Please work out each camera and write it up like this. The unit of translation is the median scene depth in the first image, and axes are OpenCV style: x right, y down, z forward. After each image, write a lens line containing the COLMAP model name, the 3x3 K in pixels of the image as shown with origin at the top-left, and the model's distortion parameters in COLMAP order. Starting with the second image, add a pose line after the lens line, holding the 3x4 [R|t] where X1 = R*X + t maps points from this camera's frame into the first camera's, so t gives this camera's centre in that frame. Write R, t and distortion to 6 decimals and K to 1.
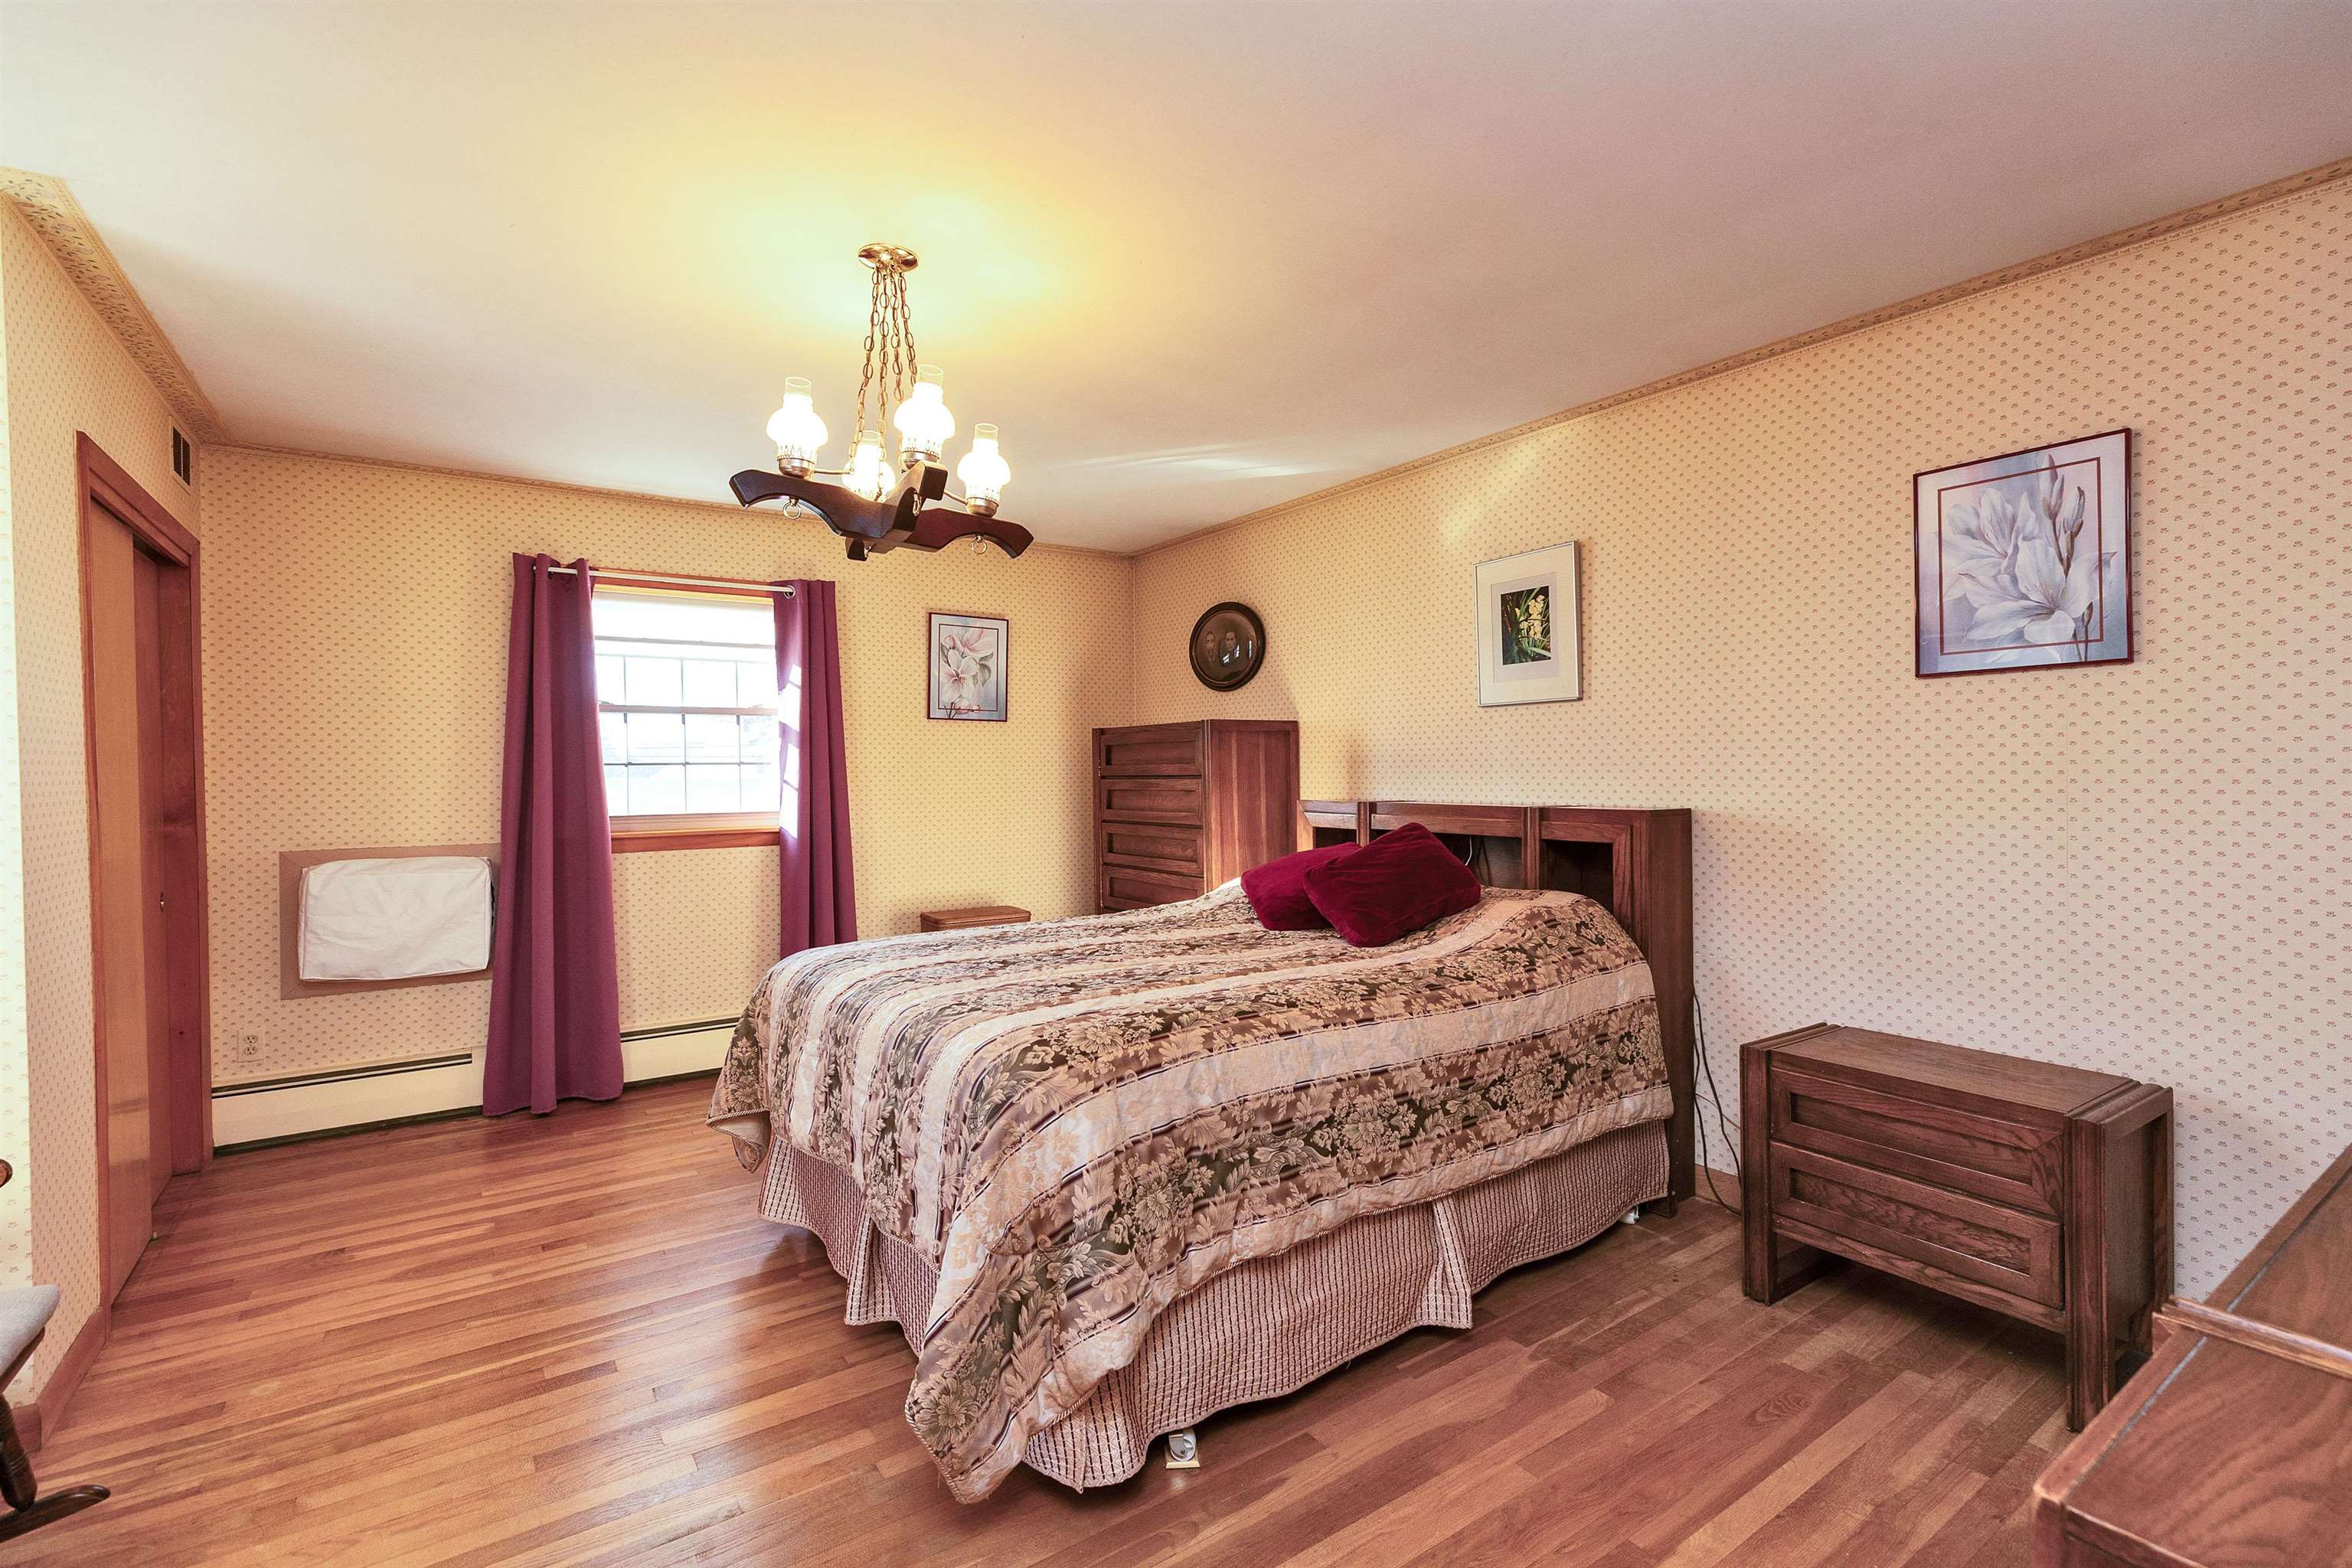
lens RADIAL K [[1049.5, 0, 1168.2], [0, 1049.5, 777.2], [0, 0, 1]] dist [0.004857, 0.000728]
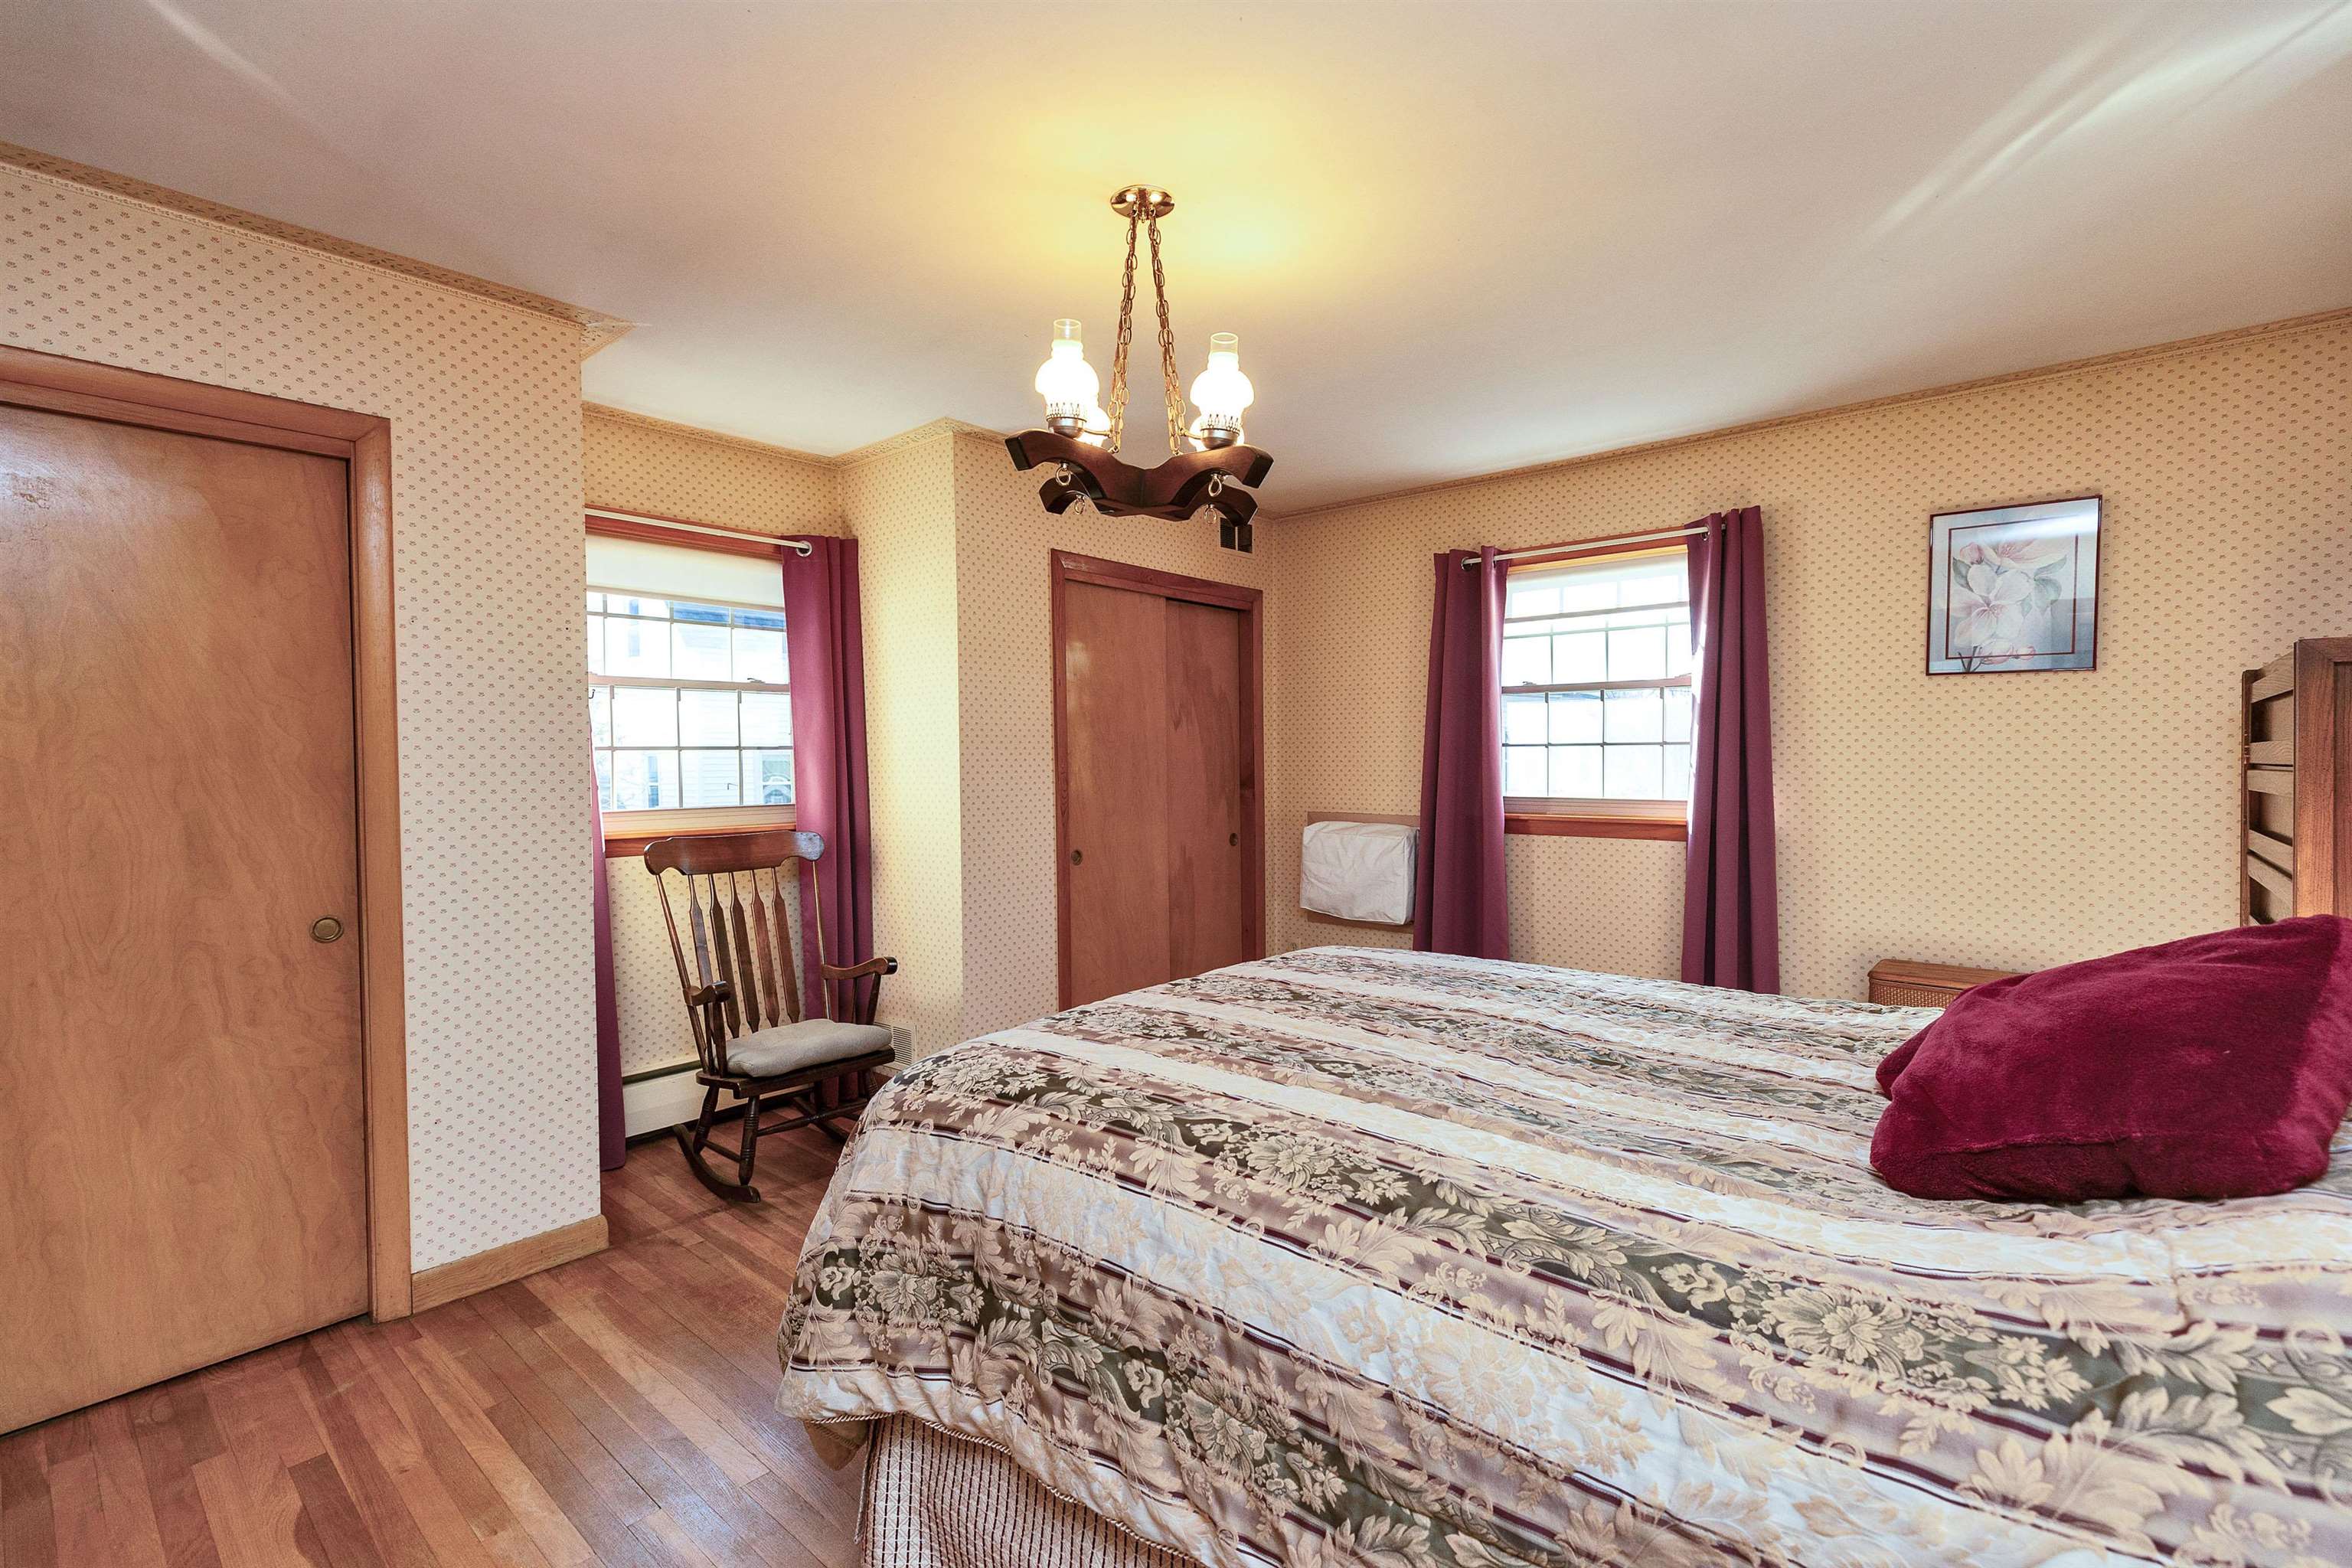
lens RADIAL K [[1049.5, 0, 1173.9], [0, 1049.5, 787.1], [0, 0, 1]] dist [0.004857, 0.000728]
pose [[0.242579, 0.036744, -0.969435, 0.369512], [-0.002515, 0.999303, 0.037247, -0.009405], [0.970128, -0.006597, 0.242503, 0.443326]]
